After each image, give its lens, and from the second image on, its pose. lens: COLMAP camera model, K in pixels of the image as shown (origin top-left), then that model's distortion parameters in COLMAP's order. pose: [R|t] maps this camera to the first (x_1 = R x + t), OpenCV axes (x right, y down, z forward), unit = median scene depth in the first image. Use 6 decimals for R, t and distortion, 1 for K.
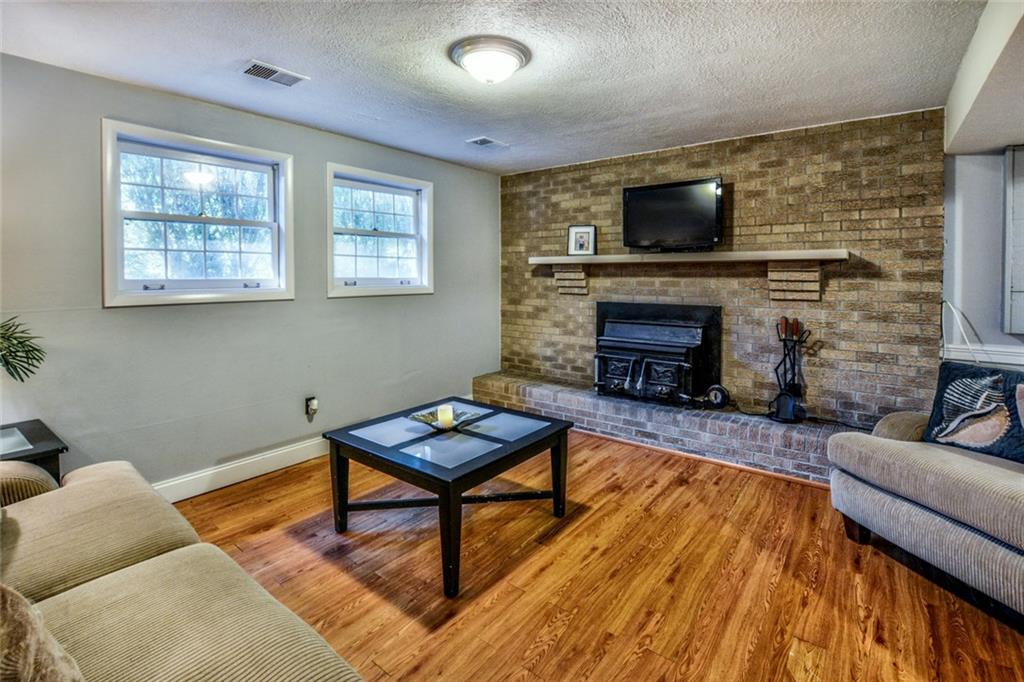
lens RADIAL K [[485.6, 0, 509.9], [0, 485.6, 308.0], [0, 0, 1]] dist [-0.000683, -0.000004]
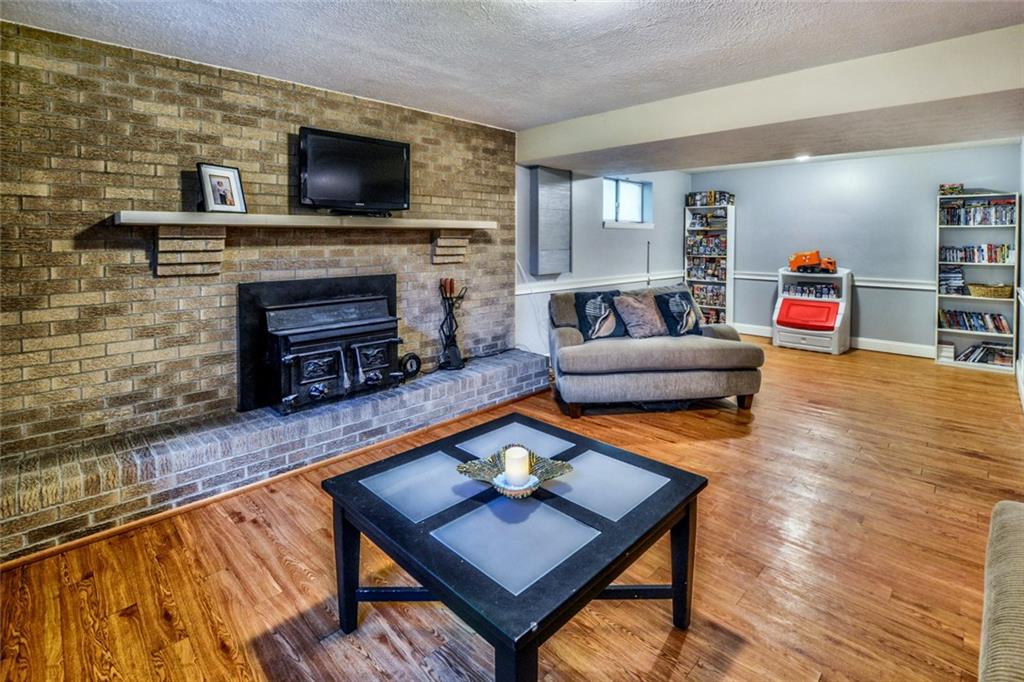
lens RADIAL K [[489.1, 0, 509.1], [0, 489.1, 267.0], [0, 0, 1]] dist [-0.003904, -0.000412]
pose [[0.129687, -0.054169, 0.990074, -0.481732], [0.075700, 0.996133, 0.044585, -0.041788], [-0.988661, 0.069167, 0.133287, 0.607204]]
